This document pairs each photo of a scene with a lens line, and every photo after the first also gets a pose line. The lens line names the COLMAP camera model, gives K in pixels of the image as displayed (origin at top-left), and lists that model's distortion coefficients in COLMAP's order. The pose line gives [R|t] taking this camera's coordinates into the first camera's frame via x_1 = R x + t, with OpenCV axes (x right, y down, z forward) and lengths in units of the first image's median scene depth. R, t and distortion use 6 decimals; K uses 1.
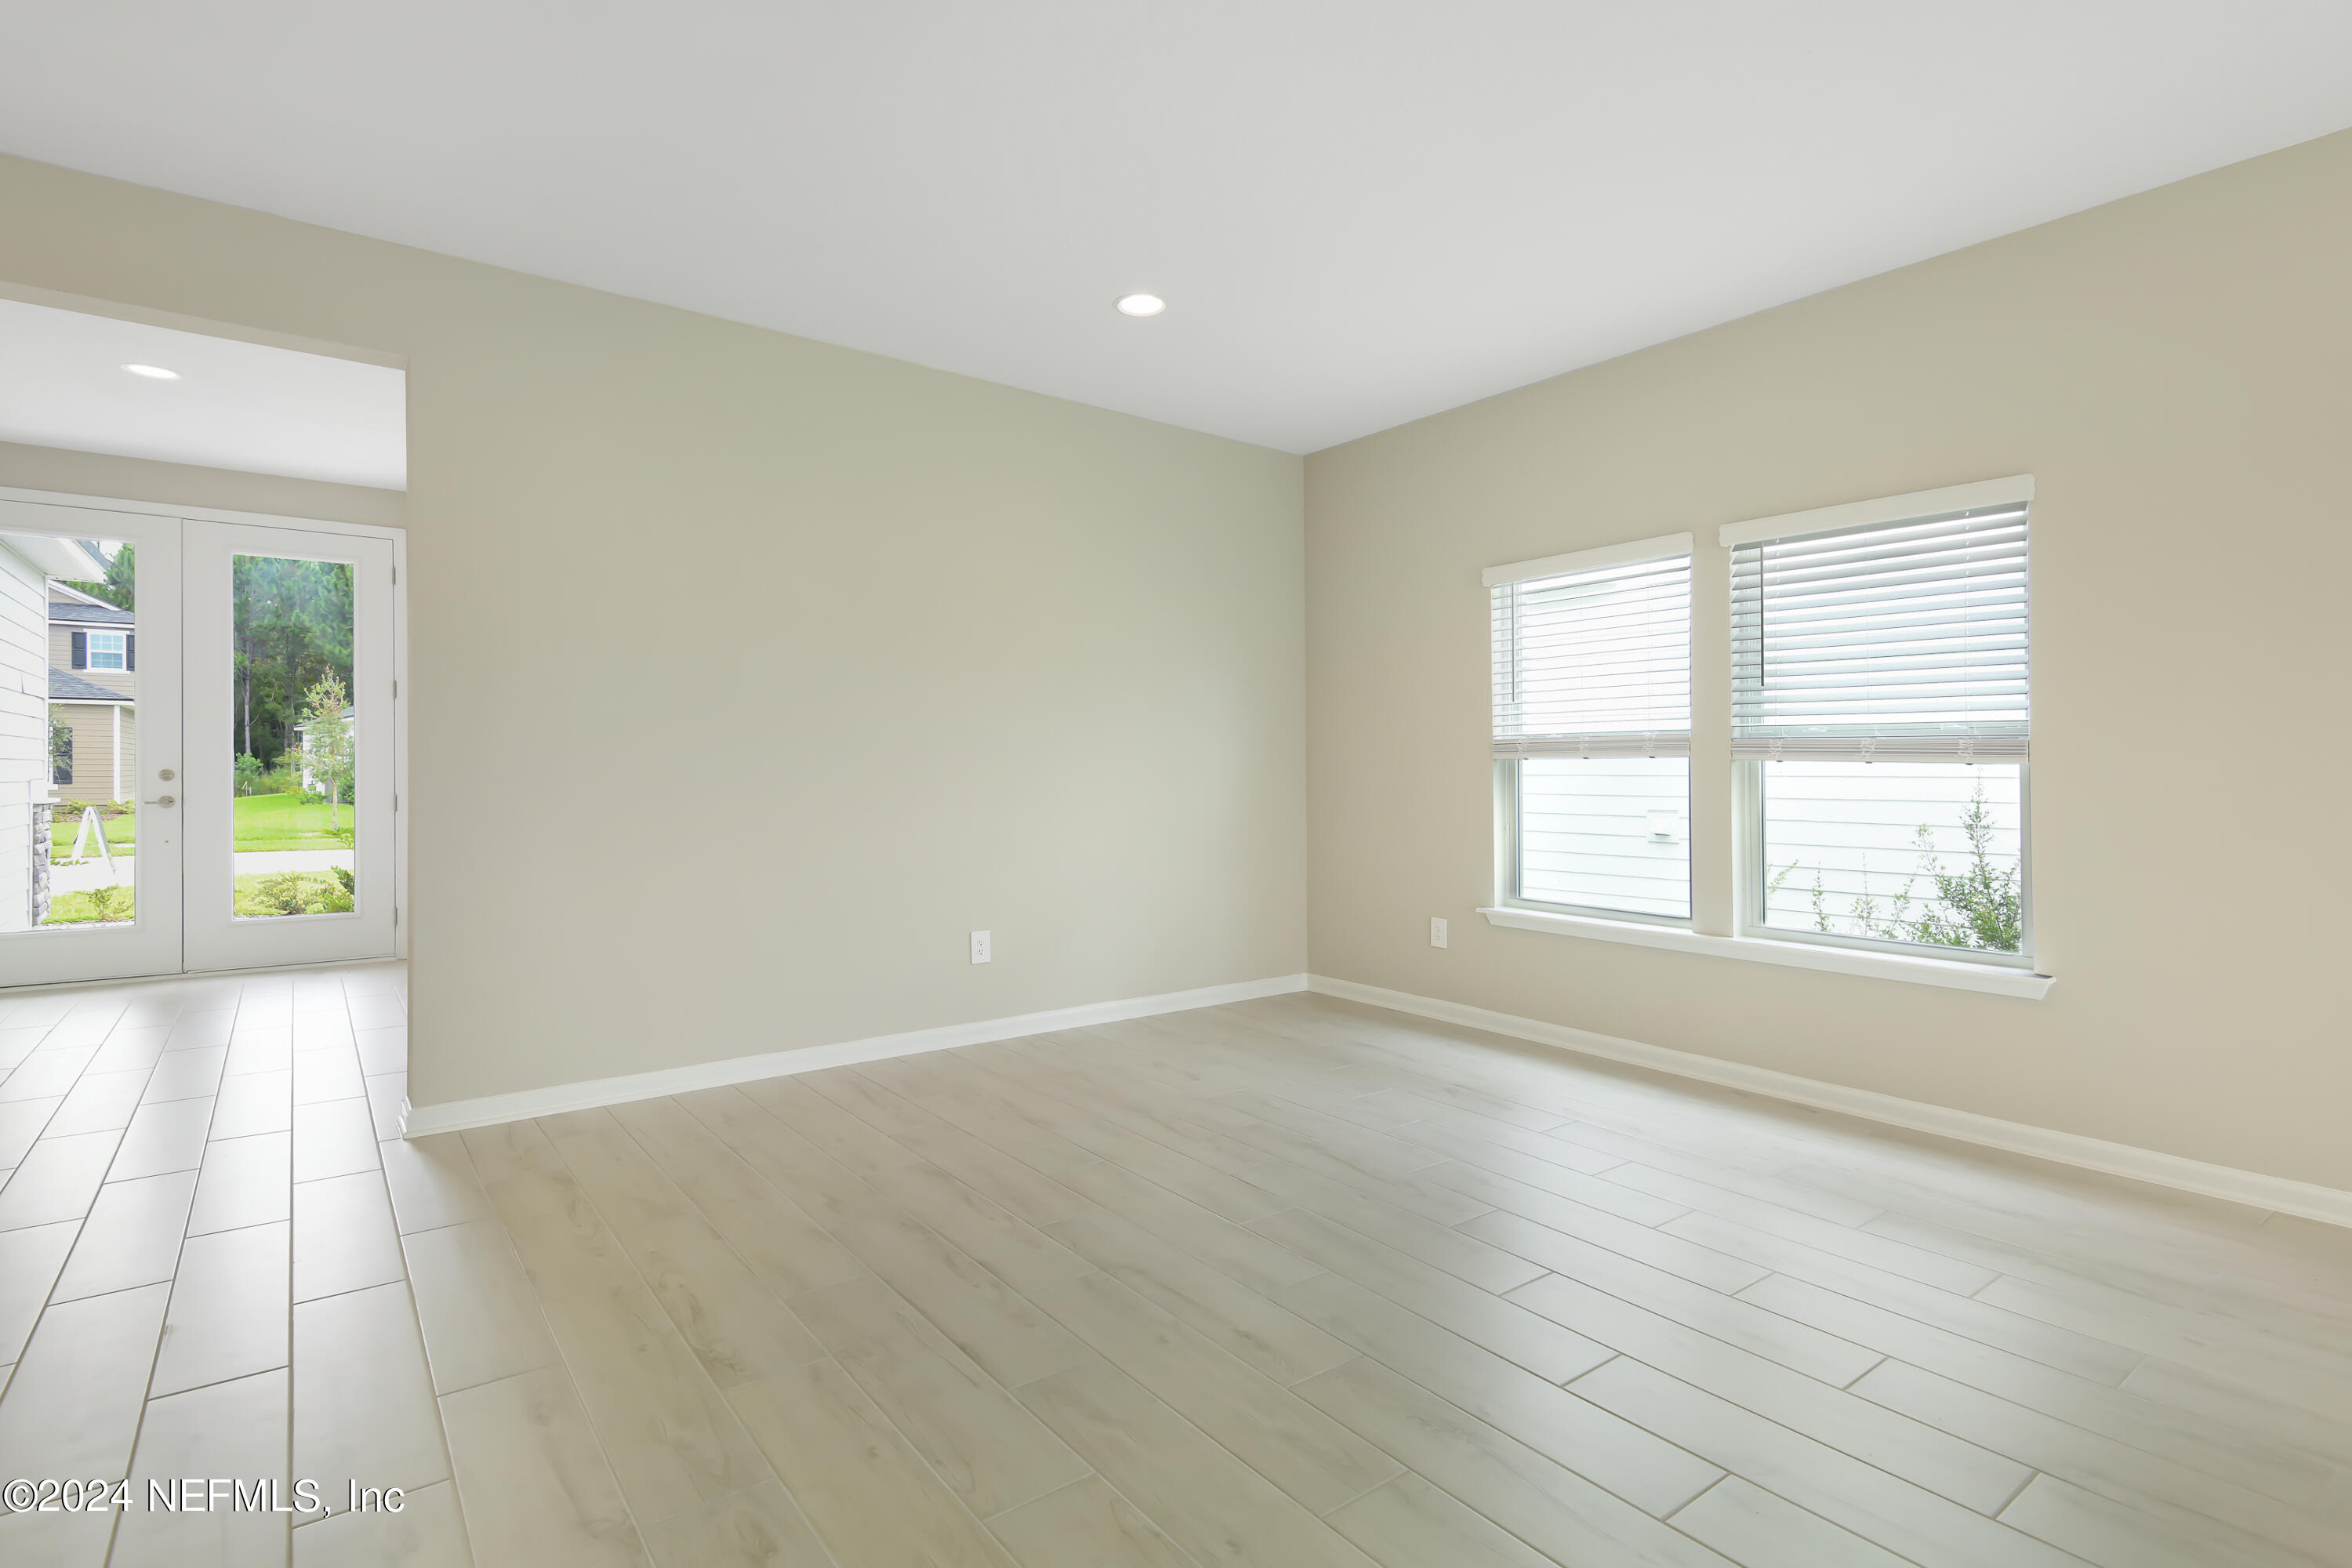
lens RADIAL K [[1154.5, 0, 1176.0], [0, 1154.5, 784.0], [0, 0, 1]] dist [0.003275, -0.000438]
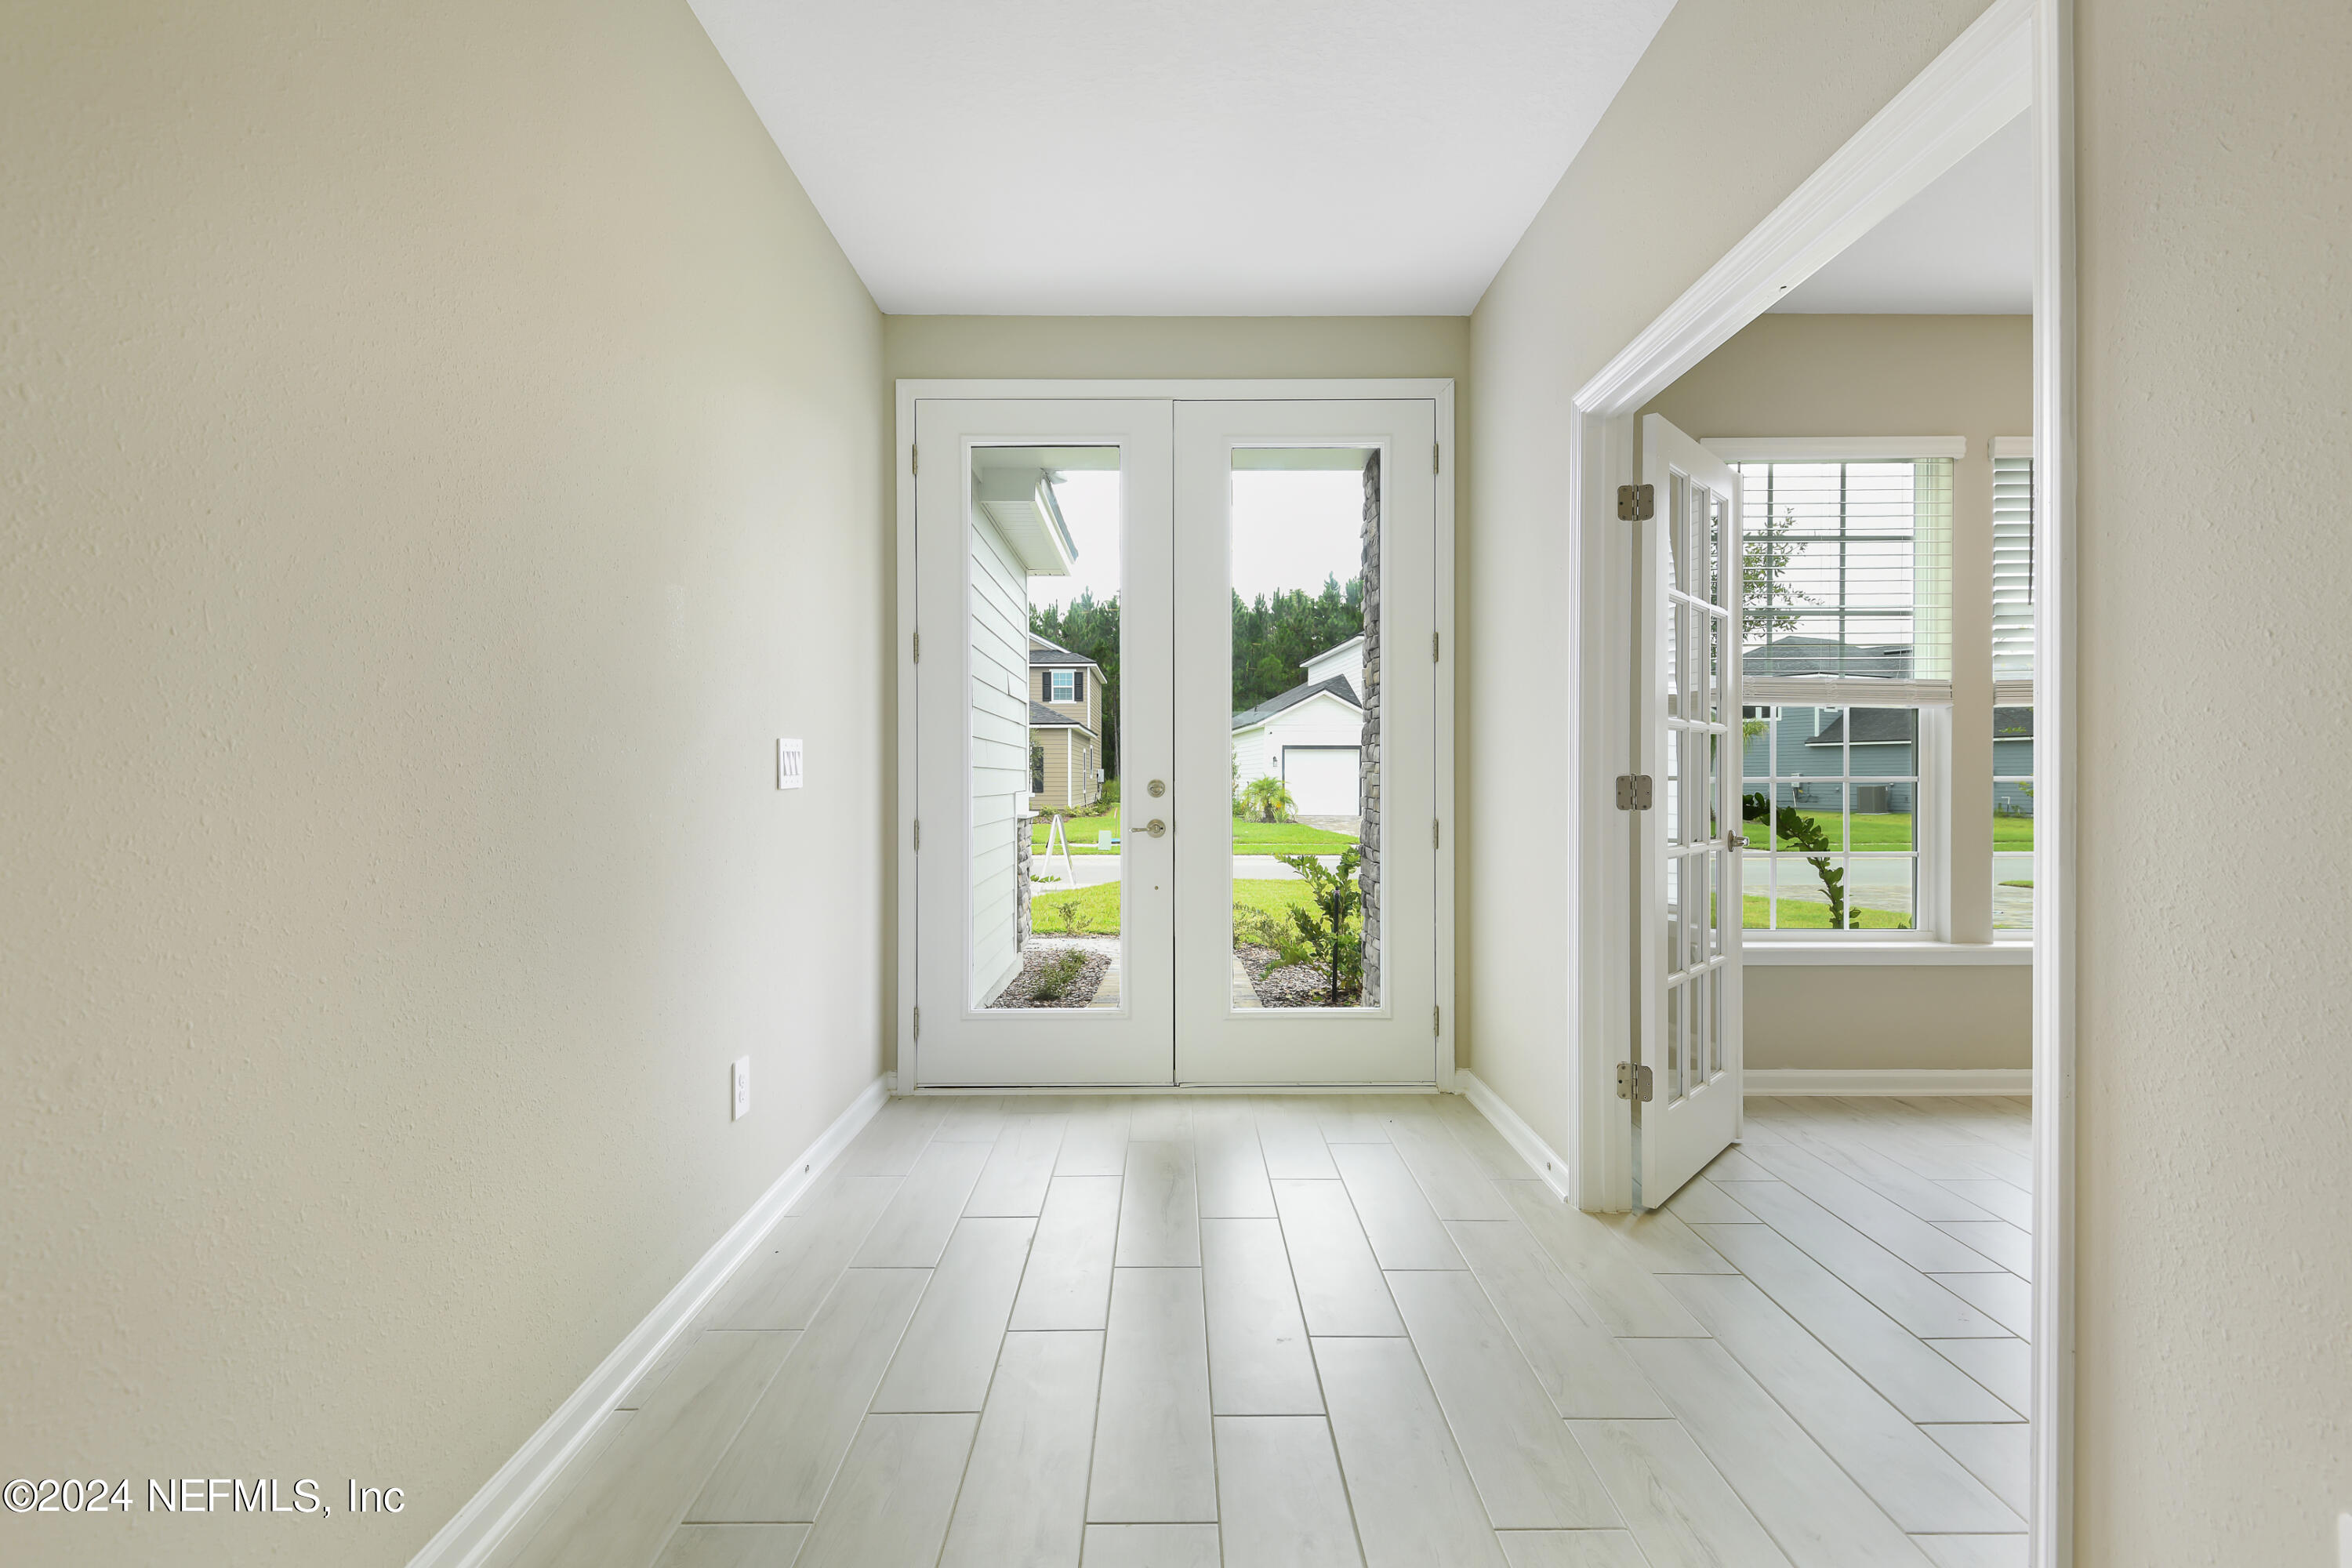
lens RADIAL K [[1154.5, 0, 1176.0], [0, 1154.5, 784.0], [0, 0, 1]] dist [0.003275, -0.000438]
pose [[0.798192, -0.007500, -0.602356, -0.150708], [0.004975, 0.999970, -0.005858, -0.002017], [0.602382, 0.001679, 0.798206, 0.155275]]
